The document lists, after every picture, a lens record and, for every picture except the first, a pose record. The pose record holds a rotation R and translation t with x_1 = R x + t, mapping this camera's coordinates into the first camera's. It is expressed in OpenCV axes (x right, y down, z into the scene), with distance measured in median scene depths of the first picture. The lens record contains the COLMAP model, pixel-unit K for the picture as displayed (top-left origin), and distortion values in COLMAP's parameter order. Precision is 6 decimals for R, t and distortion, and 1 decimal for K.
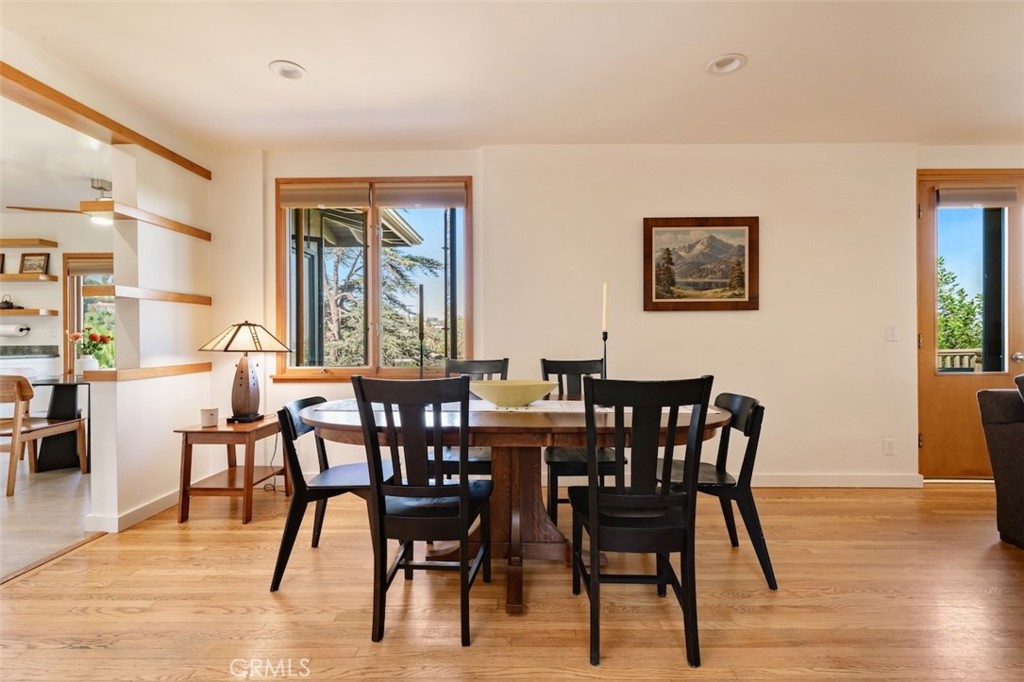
lens RADIAL K [[469.0, 0, 519.5], [0, 469.0, 337.8], [0, 0, 1]] dist [-0.001893, 0.000162]
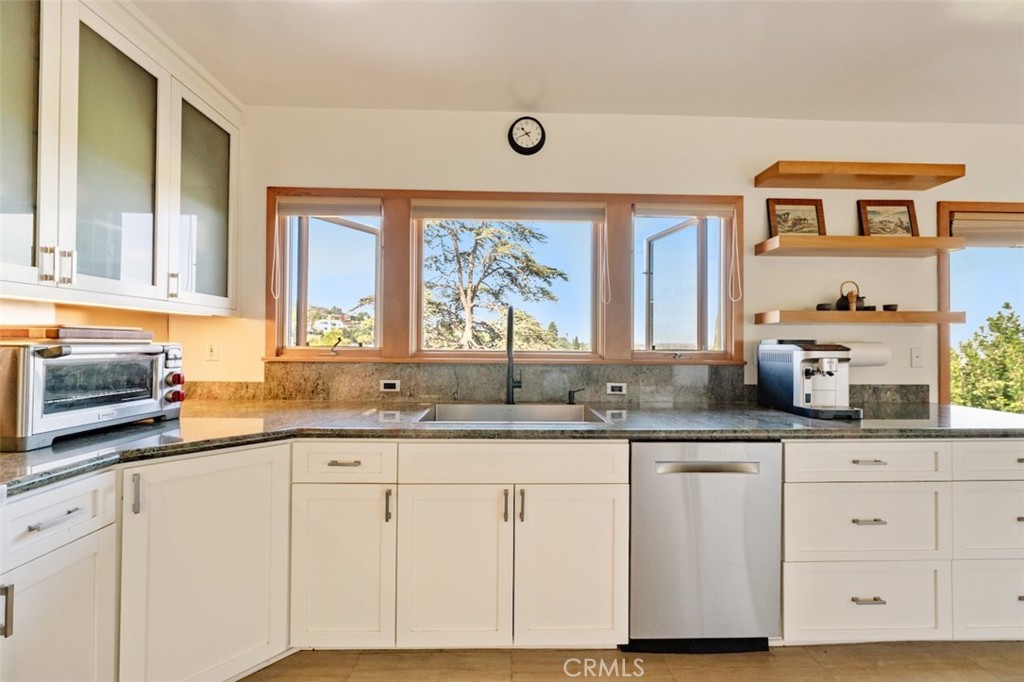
lens RADIAL K [[409.1, 0, 511.9], [0, 409.1, 337.8], [0, 0, 1]] dist [-0.000795, -0.000701]
pose [[0.999159, 0.015337, 0.038014, -1.441810], [-0.014806, 0.999790, -0.014200, -0.021833], [-0.038224, 0.013625, 0.999176, 0.582081]]
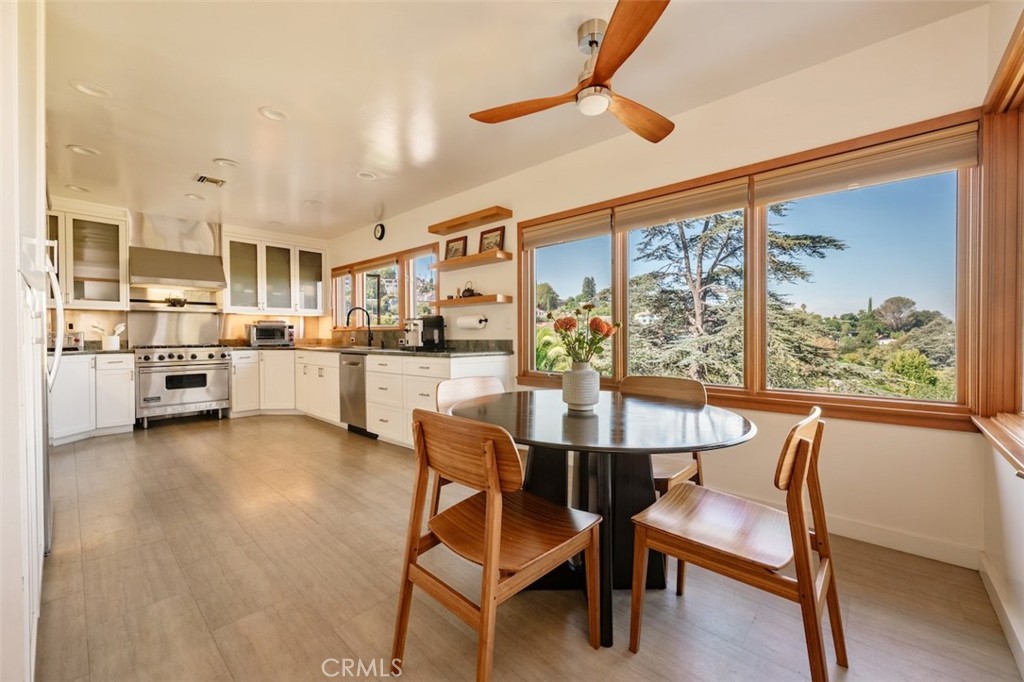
lens RADIAL K [[409.1, 0, 510.2], [0, 409.1, 334.8], [0, 0, 1]] dist [-0.000795, -0.000701]
pose [[0.742949, 0.004093, -0.669335, -0.522155], [-0.000054, 0.999982, 0.006055, 0.003495], [0.669348, -0.004463, 0.742936, 0.479511]]
